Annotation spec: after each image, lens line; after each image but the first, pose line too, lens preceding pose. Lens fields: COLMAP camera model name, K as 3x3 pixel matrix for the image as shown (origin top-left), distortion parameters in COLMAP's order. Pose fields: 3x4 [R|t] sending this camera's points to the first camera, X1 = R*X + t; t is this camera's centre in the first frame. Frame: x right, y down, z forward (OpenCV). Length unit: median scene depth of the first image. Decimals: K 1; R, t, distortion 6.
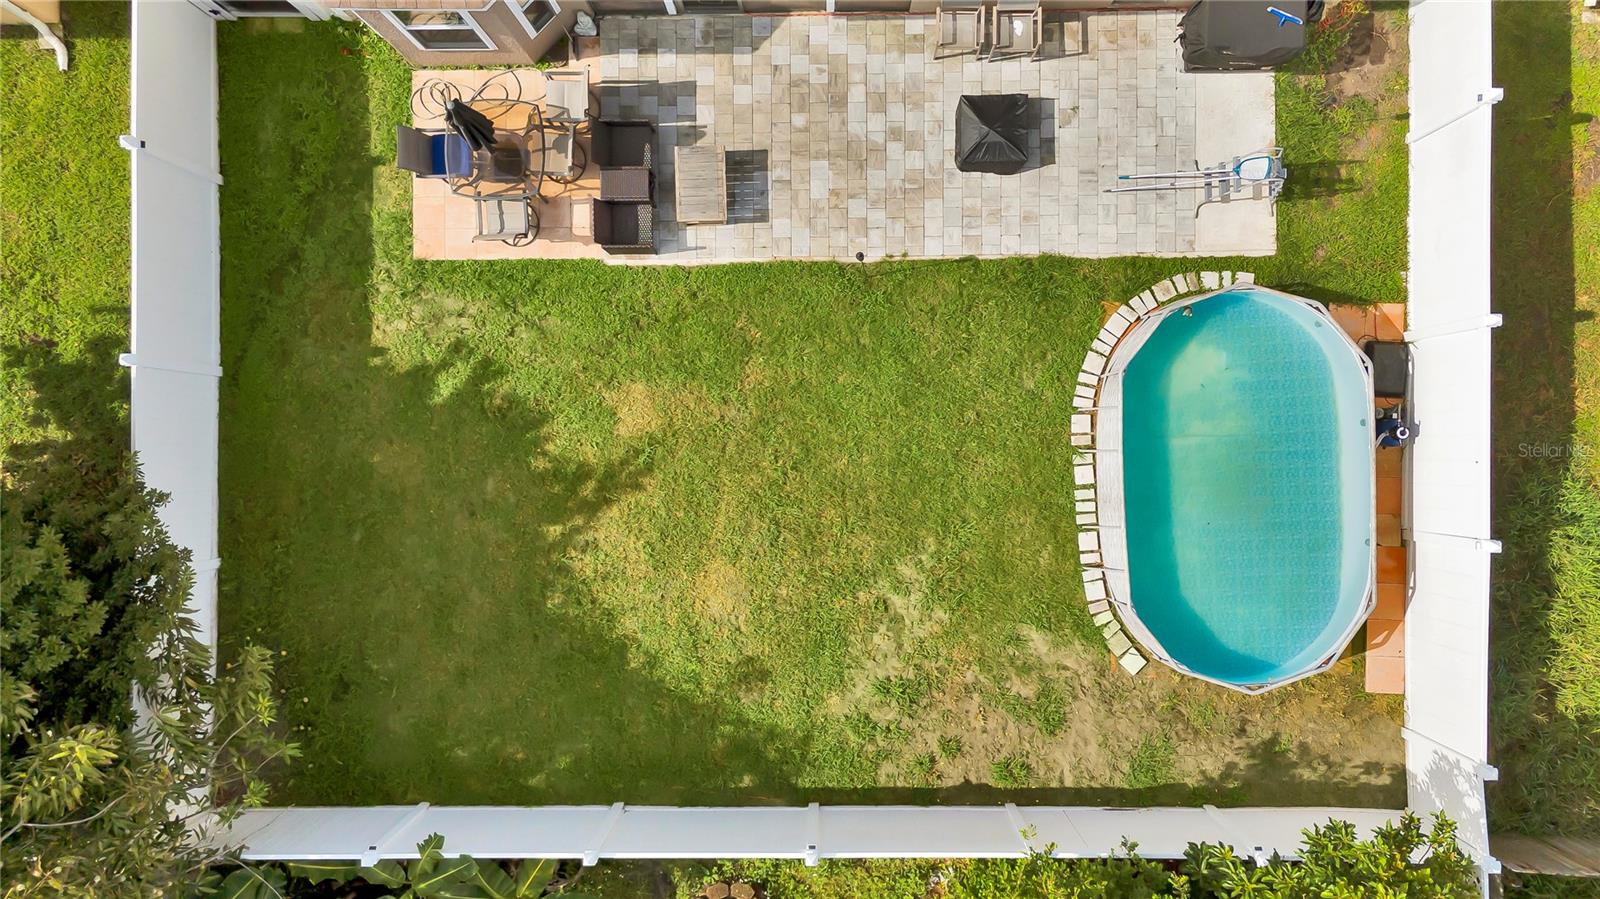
lens RADIAL K [[1186.6, 0, 800.0], [0, 1186.6, 449.5], [0, 0, 1]] dist [0.055247, -0.043168]
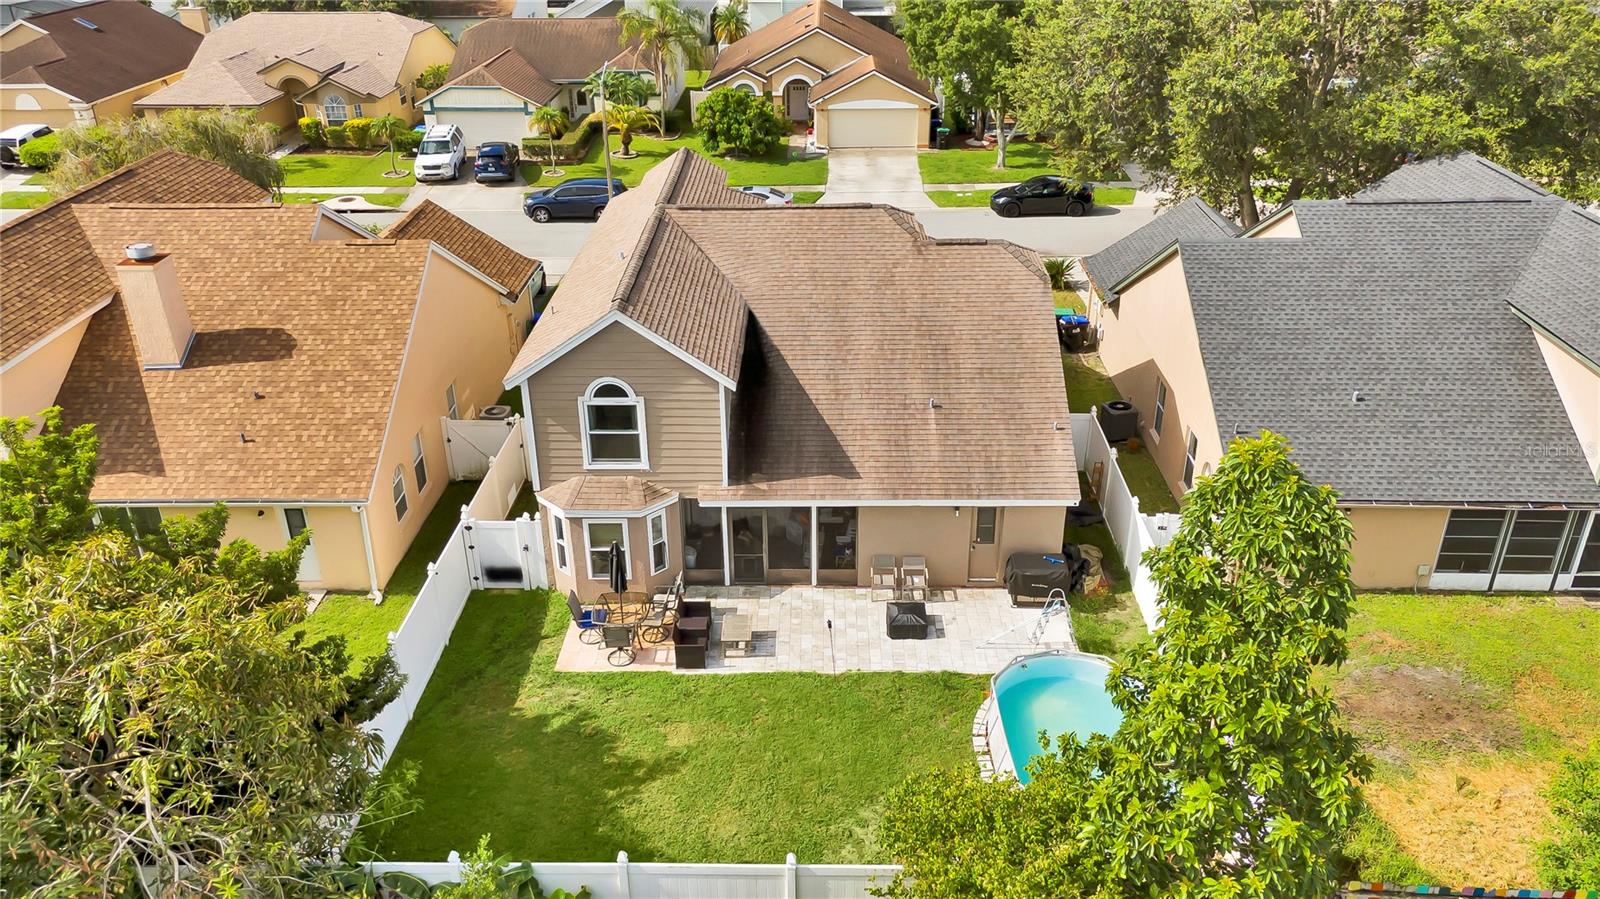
lens RADIAL K [[1186.6, 0, 800.0], [0, 1186.6, 449.5], [0, 0, 1]] dist [0.055247, -0.043168]
pose [[0.999585, 0.025615, -0.013201, 0.022105], [-0.023082, 0.437472, -0.898936, 1.159309], [-0.017252, 0.898867, 0.437881, 0.023099]]
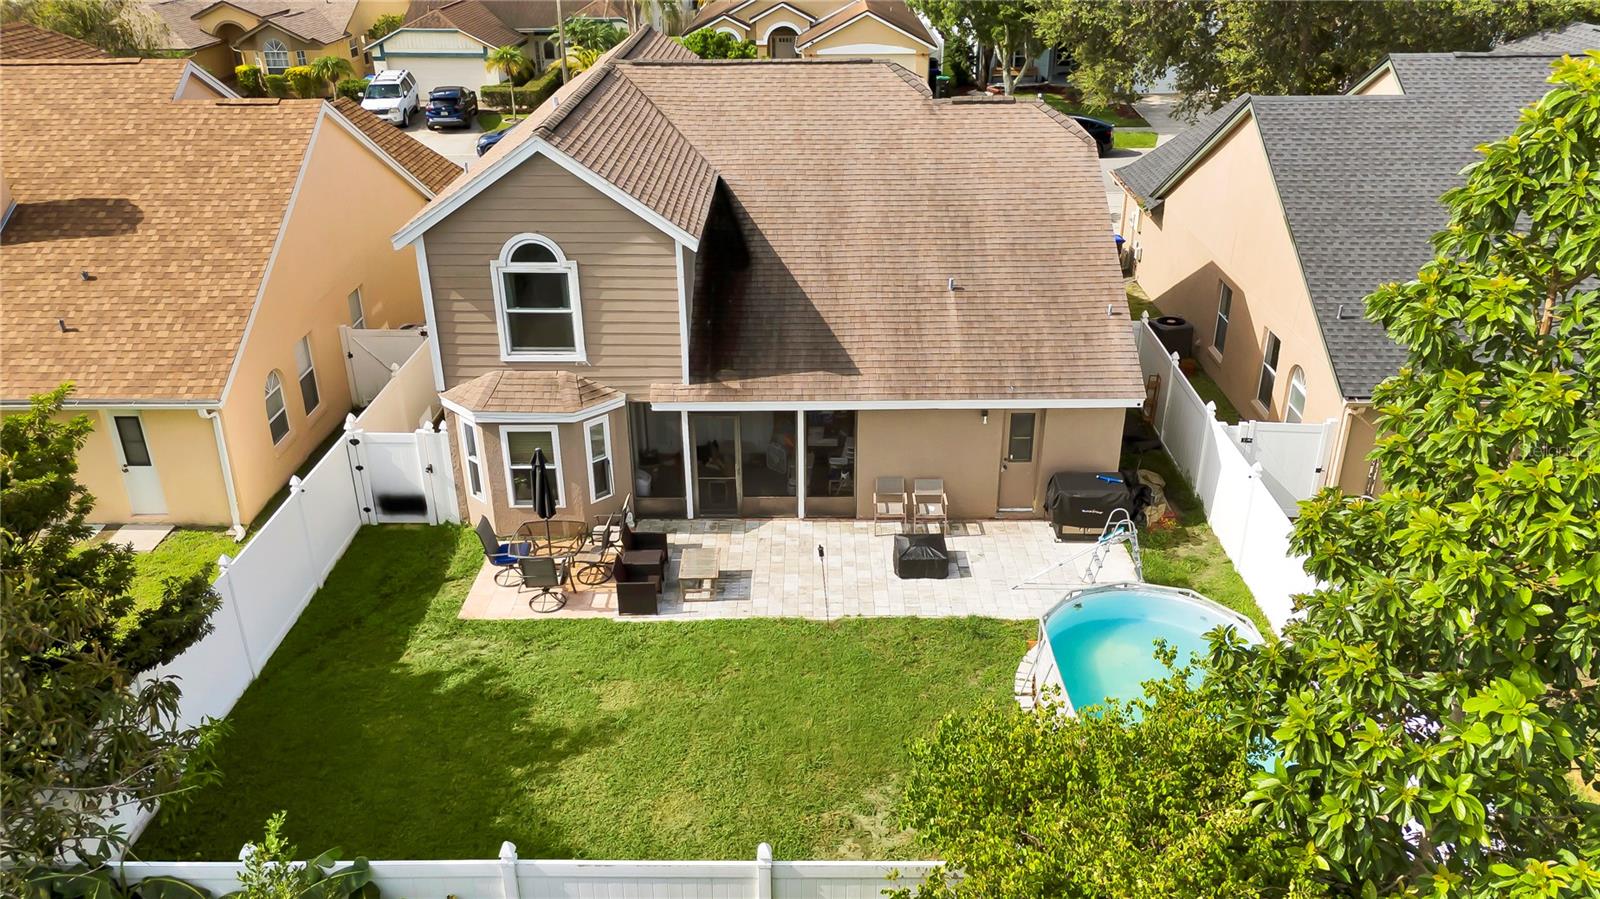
lens RADIAL K [[1186.6, 0, 800.0], [0, 1186.6, 449.5], [0, 0, 1]] dist [0.055247, -0.043168]
pose [[0.999705, 0.023799, -0.004845, 0.028751], [-0.014324, 0.416657, -0.908951, 0.879300], [-0.019614, 0.908752, 0.416875, 0.333646]]
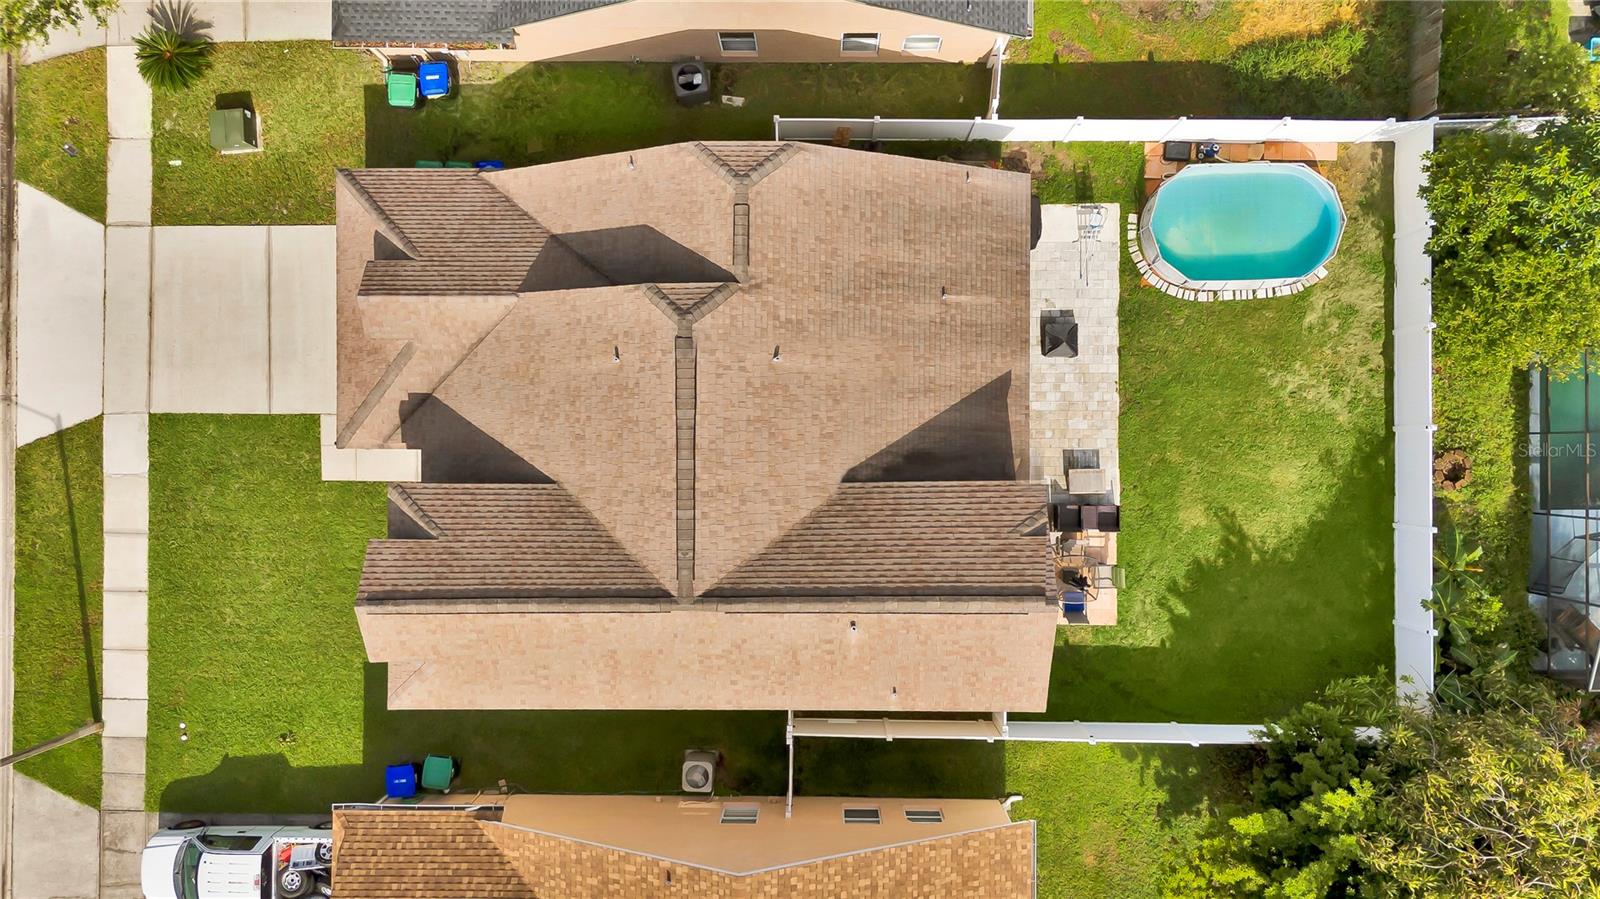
lens RADIAL K [[1177.8, 0, 798.9], [0, 1177.8, 444.9], [0, 0, 1]] dist [0.061175, -0.043162]
pose [[0.007659, -0.999614, 0.026689, -0.077379], [0.999887, 0.007311, -0.013110, -0.684216], [0.012910, 0.026787, 0.999558, -1.035928]]
